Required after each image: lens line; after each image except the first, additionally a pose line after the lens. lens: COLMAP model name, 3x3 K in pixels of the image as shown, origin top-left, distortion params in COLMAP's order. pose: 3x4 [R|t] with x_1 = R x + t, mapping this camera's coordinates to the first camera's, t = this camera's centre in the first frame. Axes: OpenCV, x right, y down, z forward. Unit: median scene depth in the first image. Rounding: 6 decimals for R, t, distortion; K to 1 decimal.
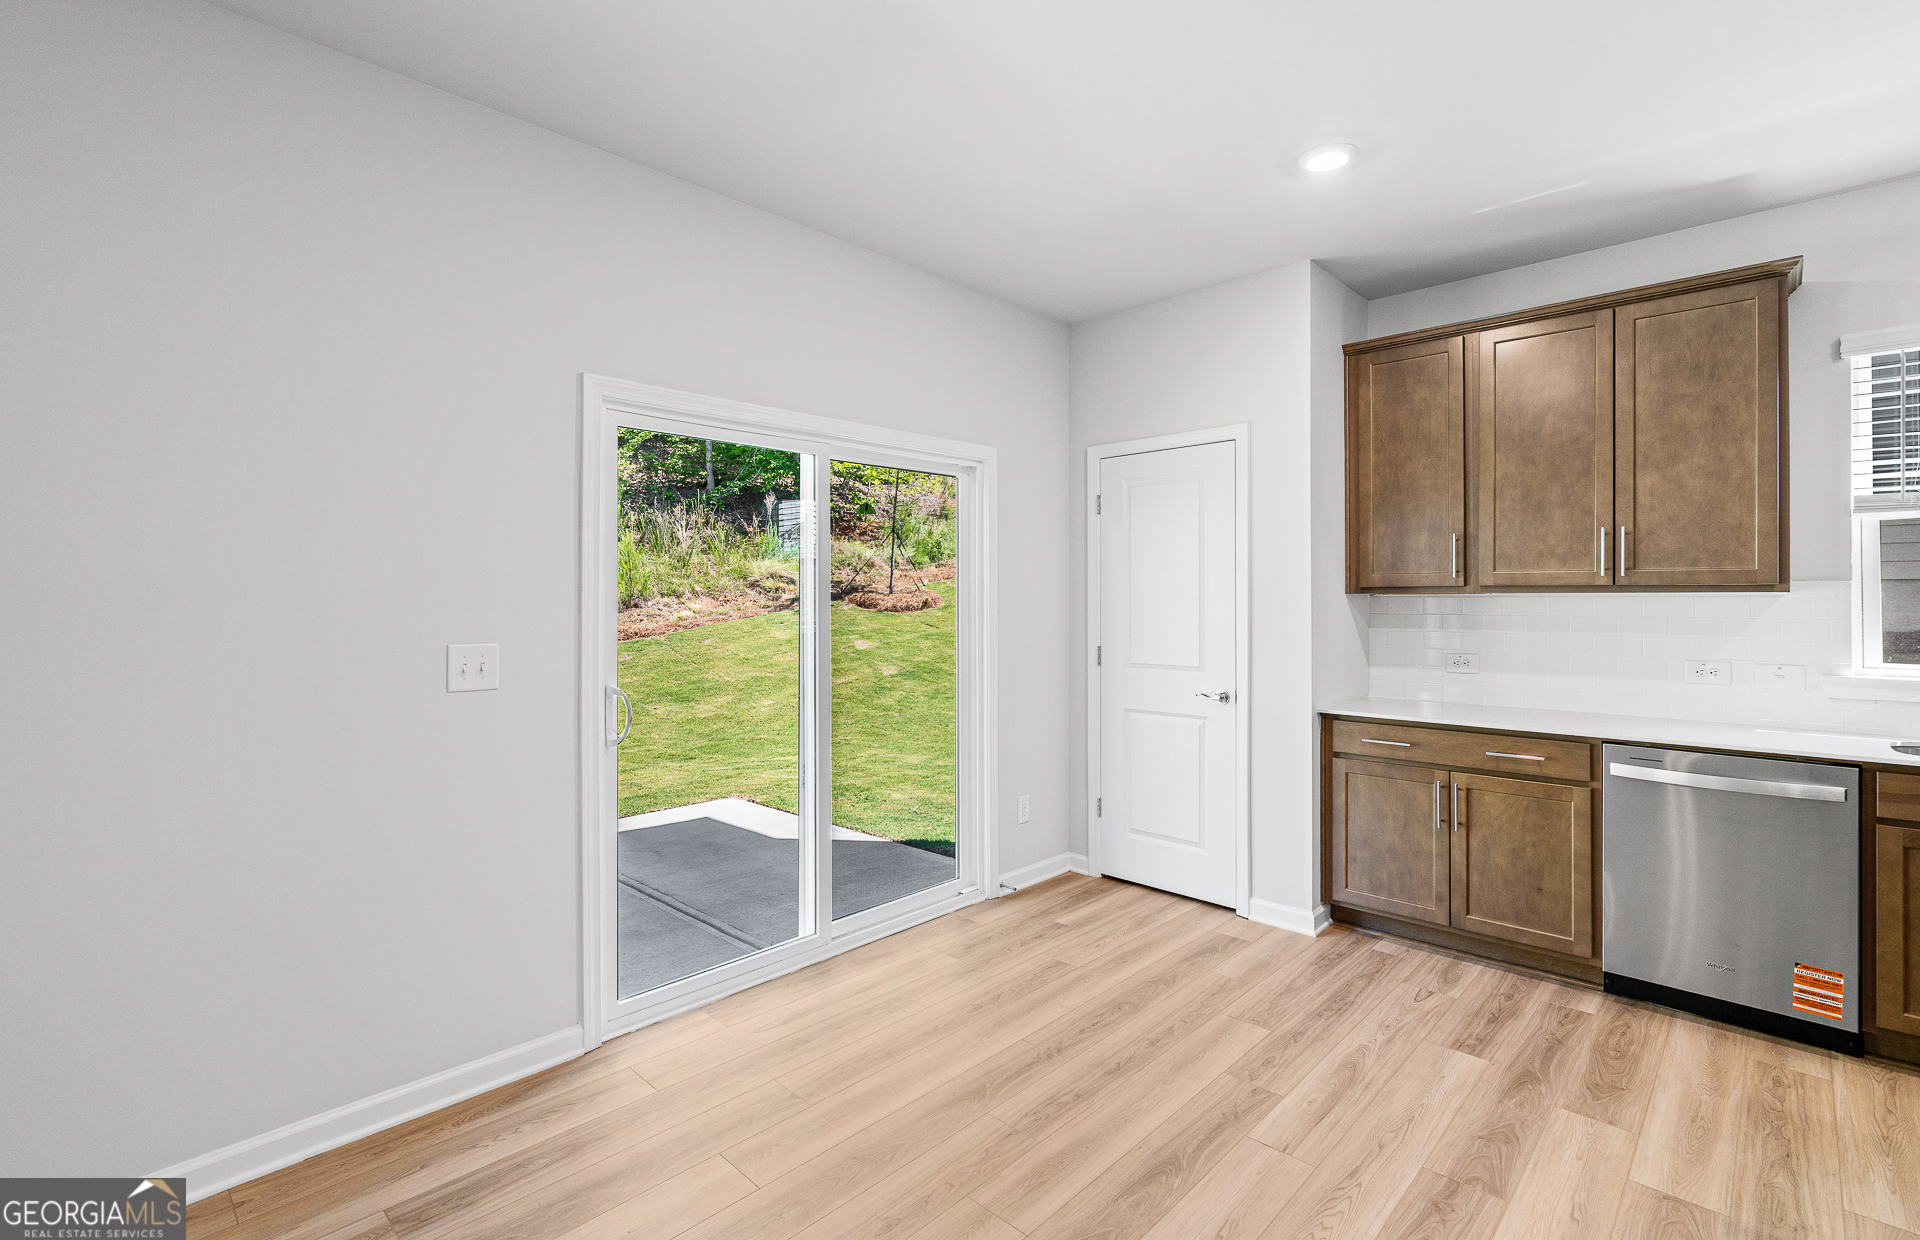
lens RADIAL K [[870.2, 0, 954.8], [0, 870.2, 588.8], [0, 0, 1]] dist [-0.004812, 0.001575]
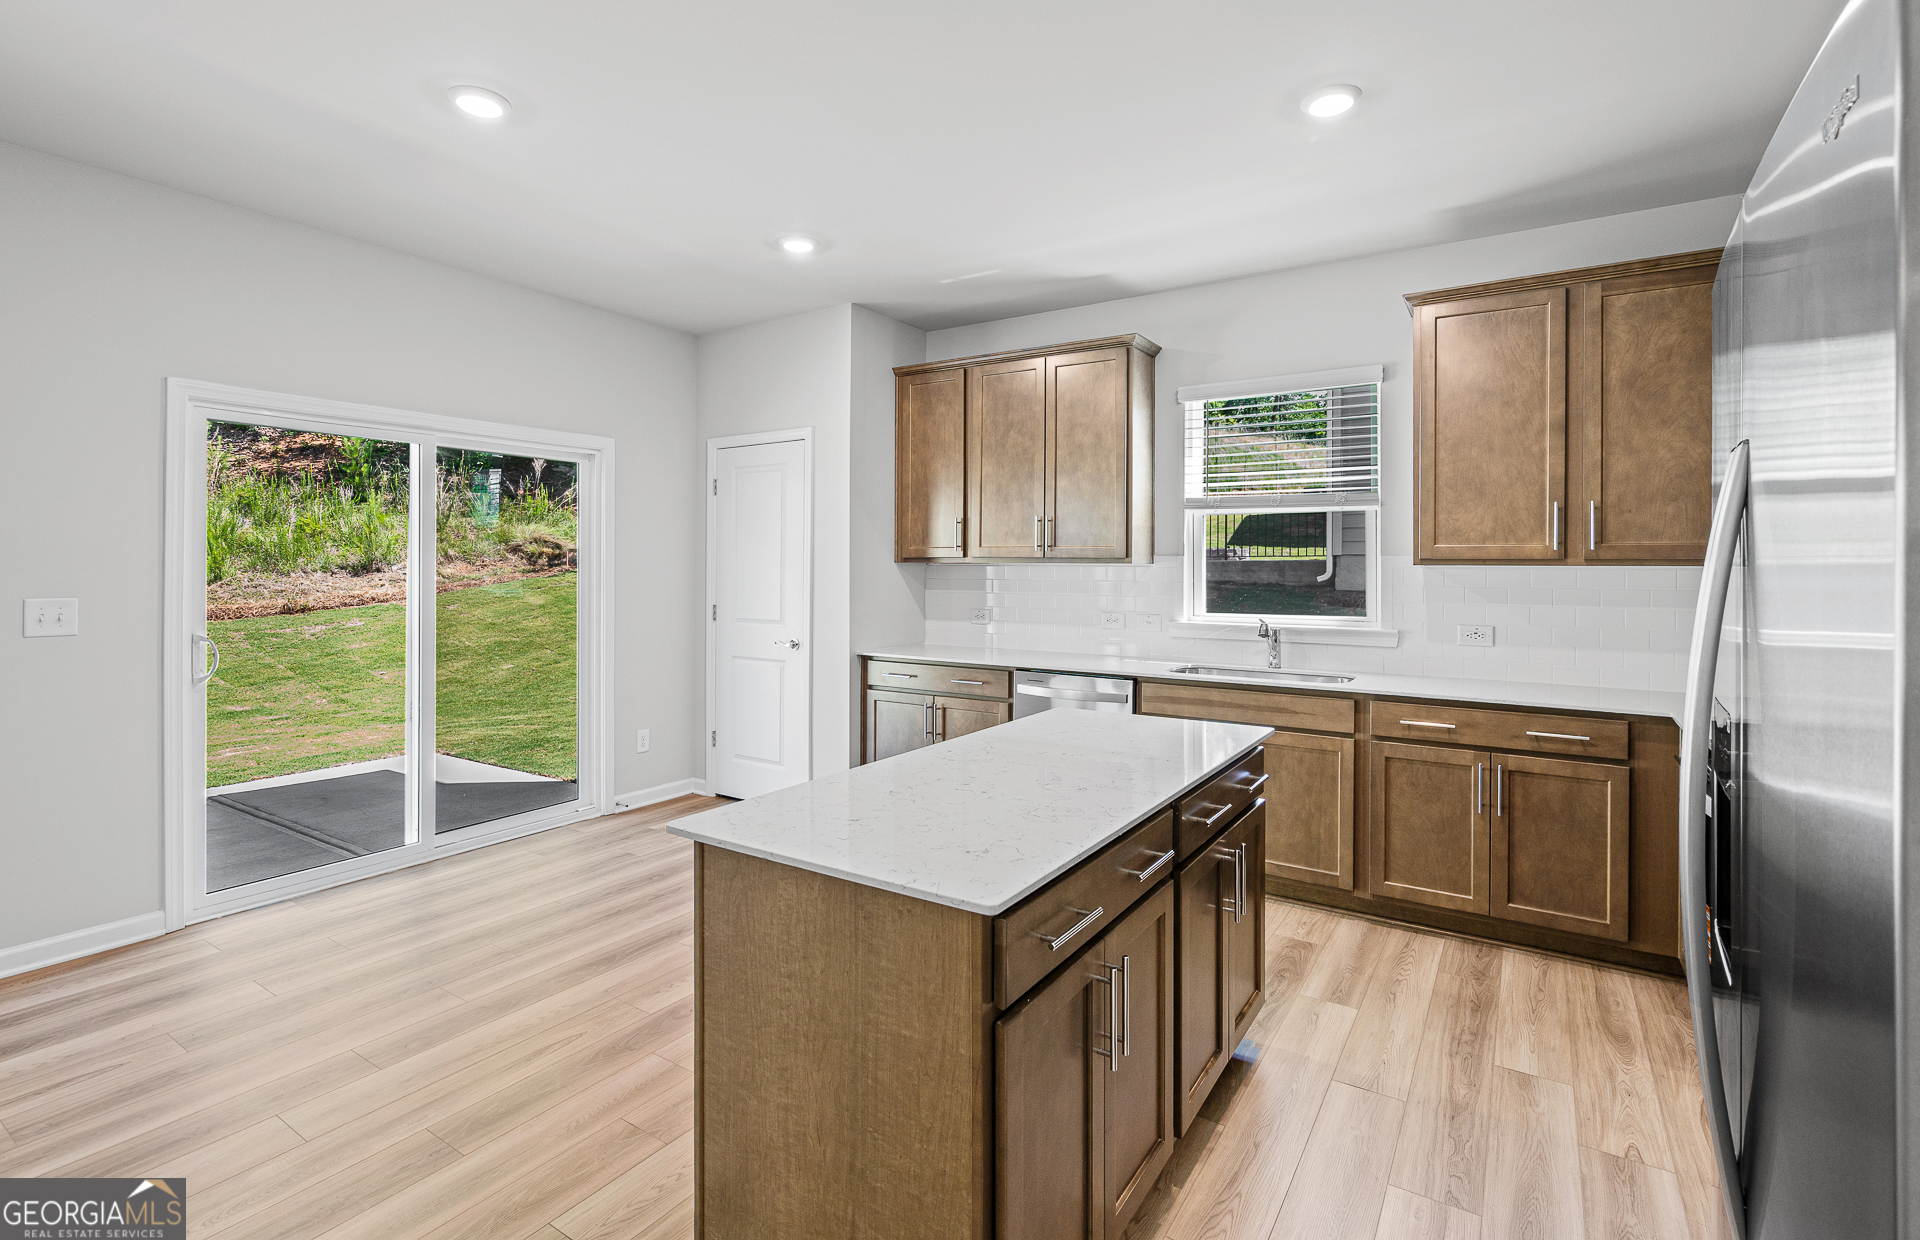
lens RADIAL K [[880.8, 0, 962.6], [0, 880.8, 559.0], [0, 0, 1]] dist [-0.008170, 0.000669]
pose [[0.980974, 0.007772, 0.193985, 0.306818], [-0.008517, 0.999959, 0.003010, -0.004388], [-0.193954, -0.004605, 0.981000, -0.301131]]
